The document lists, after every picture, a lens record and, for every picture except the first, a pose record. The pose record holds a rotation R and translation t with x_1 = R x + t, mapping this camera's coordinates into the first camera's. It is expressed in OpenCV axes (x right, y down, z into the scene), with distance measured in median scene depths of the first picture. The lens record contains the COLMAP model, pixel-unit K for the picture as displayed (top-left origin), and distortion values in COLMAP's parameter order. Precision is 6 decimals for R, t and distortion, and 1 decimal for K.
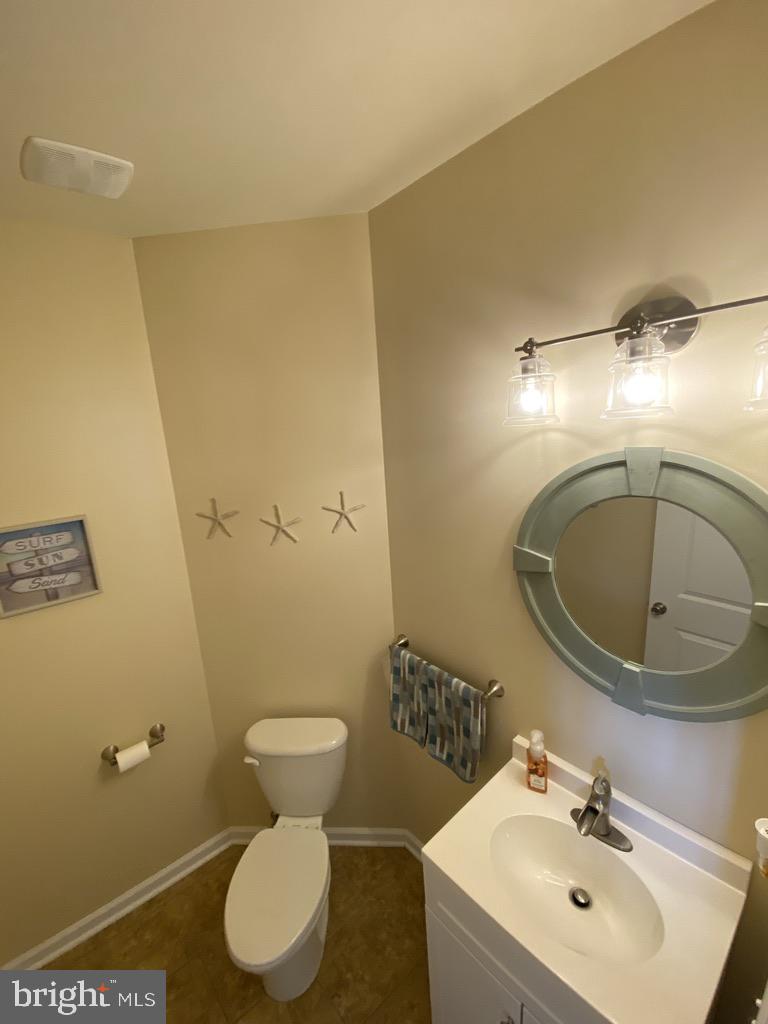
lens RADIAL K [[412.8, 0, 384.0], [0, 412.8, 512.0], [0, 0, 1]] dist [0.026694, -0.020761]
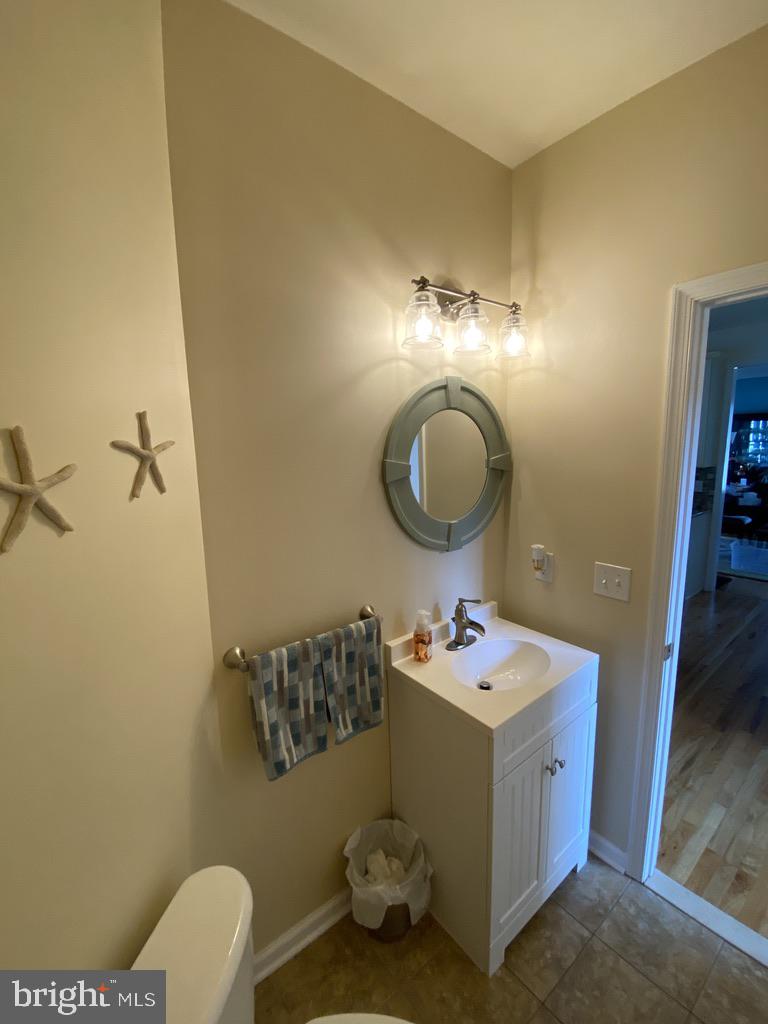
lens RADIAL K [[412.8, 0, 384.0], [0, 412.8, 512.0], [0, 0, 1]] dist [0.026694, -0.020761]
pose [[0.059145, -0.094936, 0.993725, -0.679841], [0.226828, 0.970706, 0.079236, 0.108614], [-0.972137, 0.220718, 0.078946, 0.795282]]
